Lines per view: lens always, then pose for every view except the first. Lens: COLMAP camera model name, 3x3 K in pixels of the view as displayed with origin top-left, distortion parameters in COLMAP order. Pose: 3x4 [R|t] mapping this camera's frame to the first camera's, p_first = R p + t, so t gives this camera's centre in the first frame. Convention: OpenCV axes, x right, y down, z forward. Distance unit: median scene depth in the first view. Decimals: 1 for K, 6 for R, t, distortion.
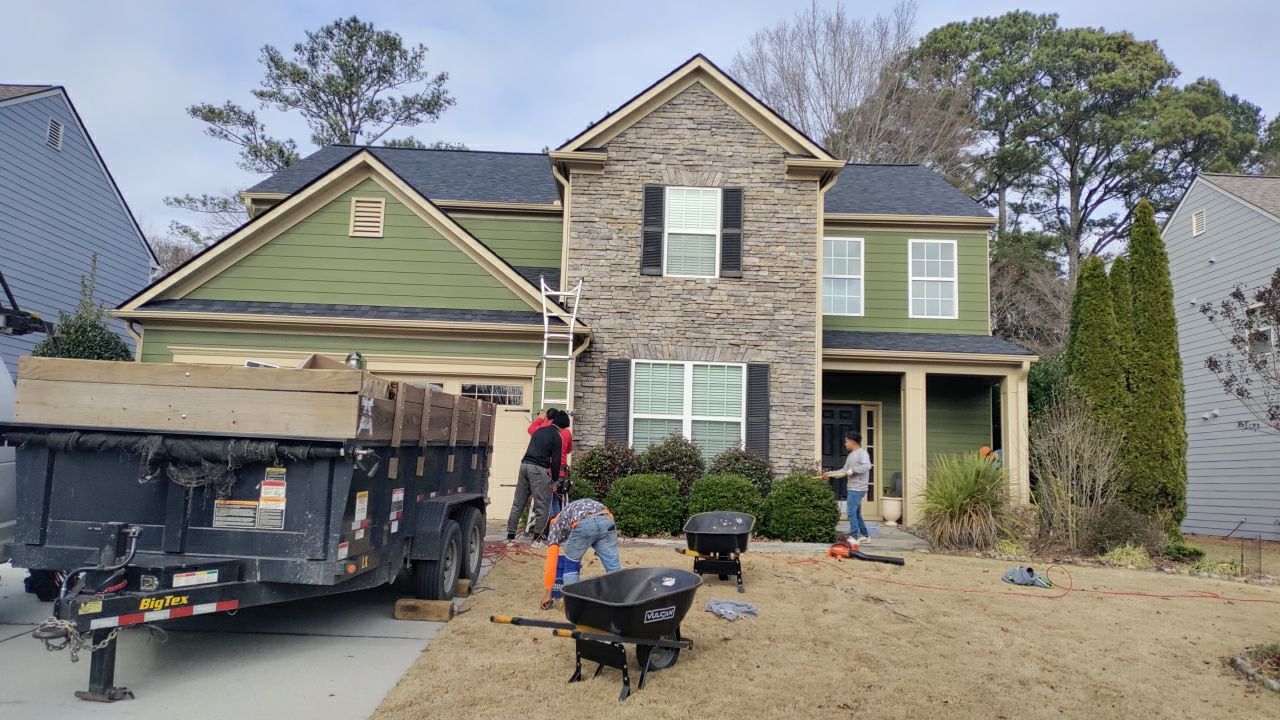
lens RADIAL K [[938.7, 0, 640.0], [0, 938.7, 360.0], [0, 0, 1]] dist [0.067895, -0.003159]
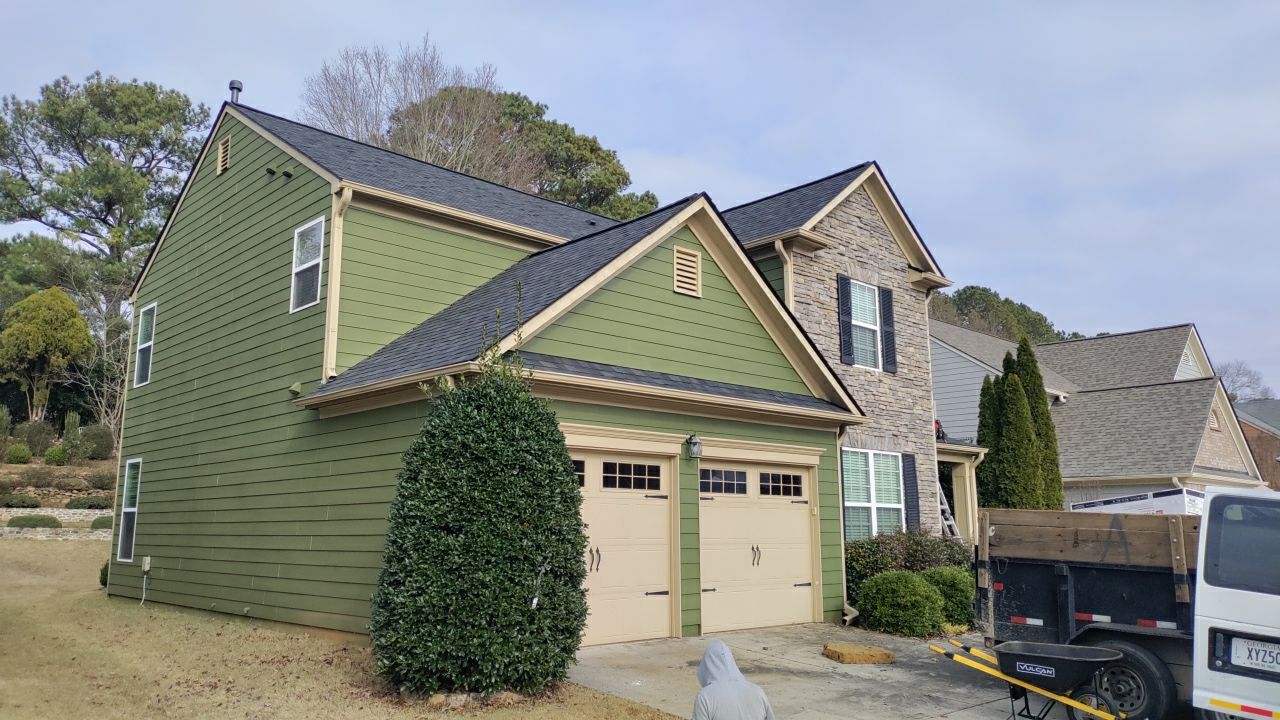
lens RADIAL K [[954.5, 0, 635.1], [0, 954.5, 344.2], [0, 0, 1]] dist [-0.000333, -0.000779]
pose [[0.731624, 0.096981, 0.674774, -0.852229], [-0.064953, 0.995243, -0.072616, -0.021403], [-0.678607, 0.009299, 0.734443, 0.392619]]
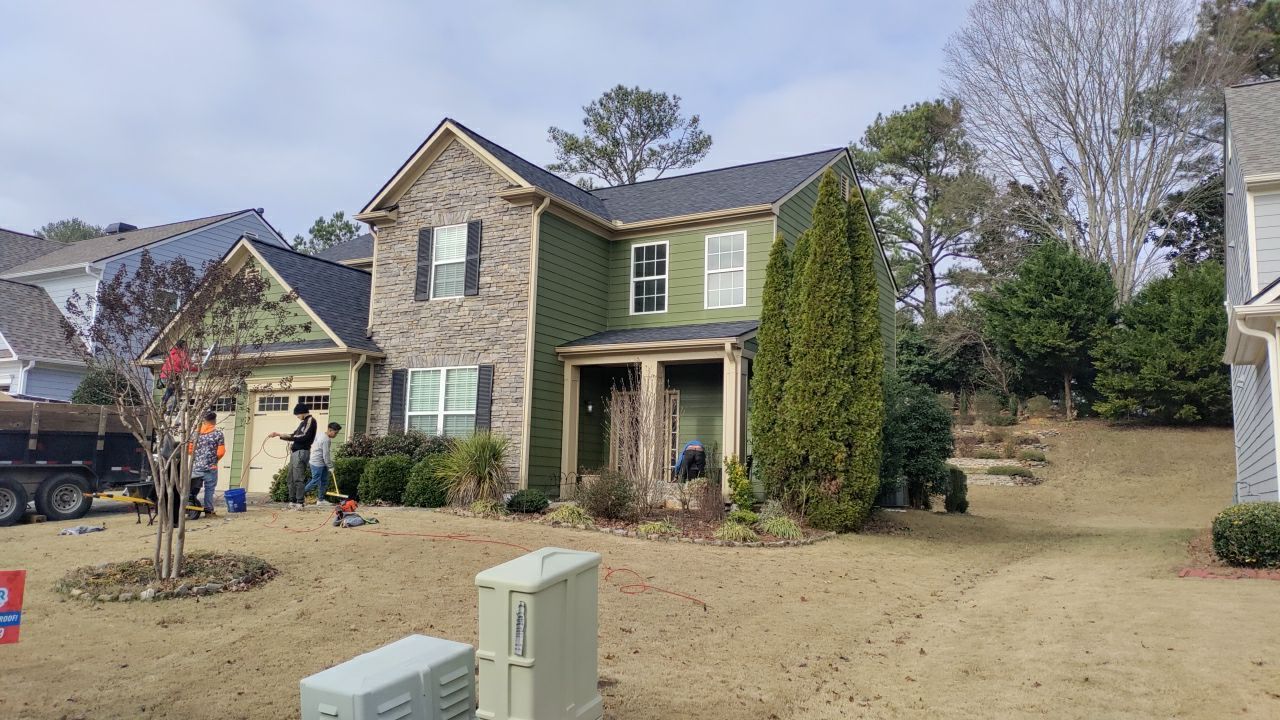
lens RADIAL K [[938.7, 0, 640.0], [0, 938.7, 360.0], [0, 0, 1]] dist [0.067895, -0.003159]
pose [[0.860485, -0.076208, -0.503744, 0.882848], [0.066805, 0.997090, -0.036728, 0.053724], [0.505077, -0.002049, 0.863072, 0.063126]]
